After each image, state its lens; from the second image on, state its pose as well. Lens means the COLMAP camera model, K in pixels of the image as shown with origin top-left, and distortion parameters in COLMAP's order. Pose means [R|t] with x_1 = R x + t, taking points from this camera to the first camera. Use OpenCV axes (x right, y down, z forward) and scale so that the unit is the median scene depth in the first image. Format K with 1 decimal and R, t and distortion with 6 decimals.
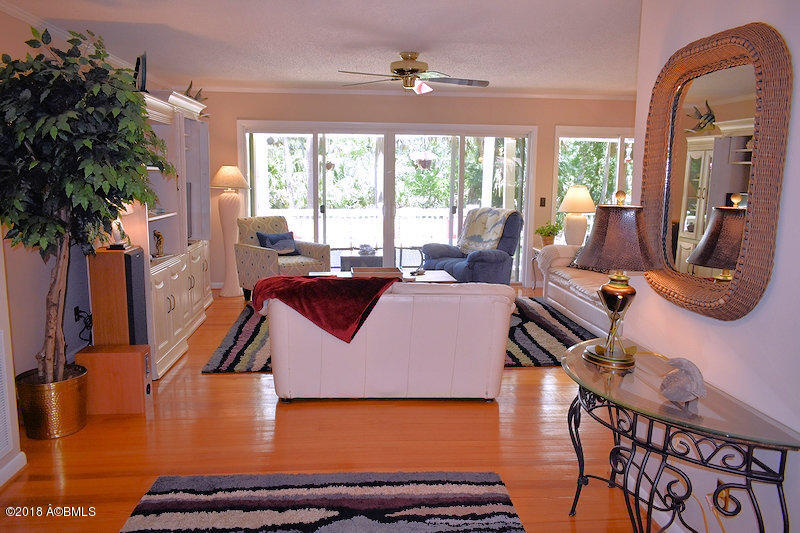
lens RADIAL K [[618.3, 0, 400.0], [0, 618.3, 266.5], [0, 0, 1]] dist [-0.008914, 0.004624]
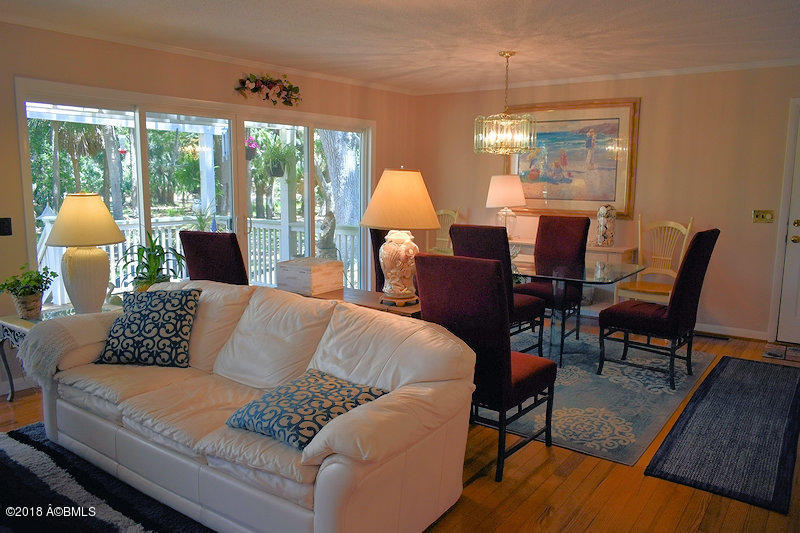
lens RADIAL K [[618.3, 0, 400.0], [0, 618.3, 266.5], [0, 0, 1]] dist [-0.008914, 0.004624]
pose [[0.666163, -0.112616, 0.737255, 0.188182], [0.110043, 0.992556, 0.052182, -0.171805], [-0.737643, 0.046368, 0.673596, 1.152226]]
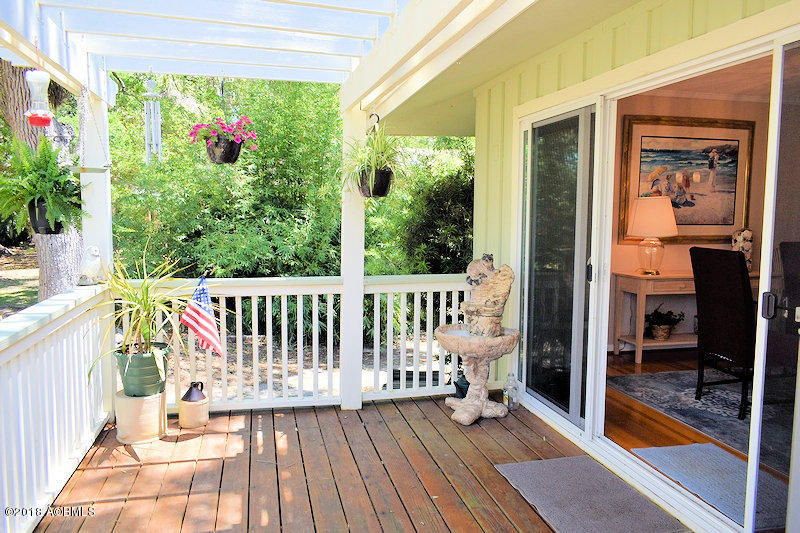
lens RADIAL K [[618.3, 0, 400.0], [0, 618.3, 266.5], [0, 0, 1]] dist [-0.008914, 0.004624]
pose [[-0.138628, -0.094022, 0.985871, 0.379745], [0.139996, 0.983626, 0.113494, -0.462801], [-0.980400, 0.153752, -0.123196, 3.452019]]
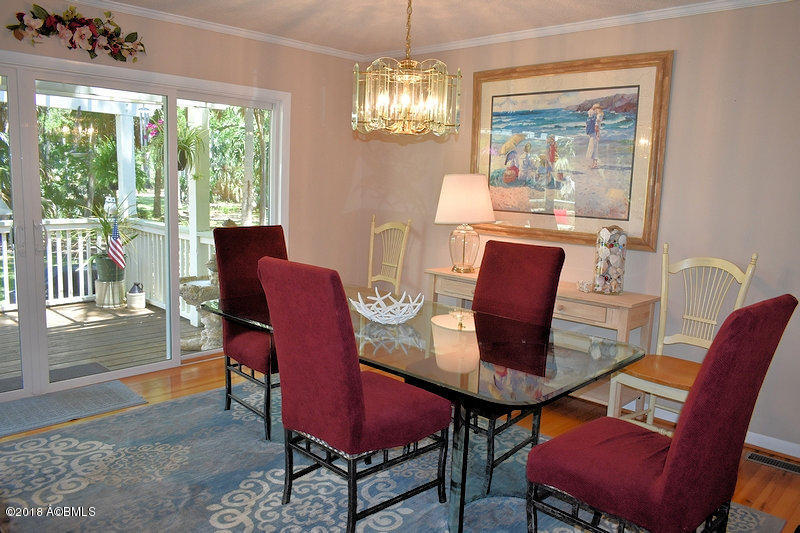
lens RADIAL K [[618.3, 0, 400.0], [0, 618.3, 266.5], [0, 0, 1]] dist [-0.008914, 0.004624]
pose [[0.750750, -0.078803, 0.655869, 1.050873], [0.072491, 0.996691, 0.036774, -0.187957], [-0.656596, 0.019936, 0.753979, 1.359057]]
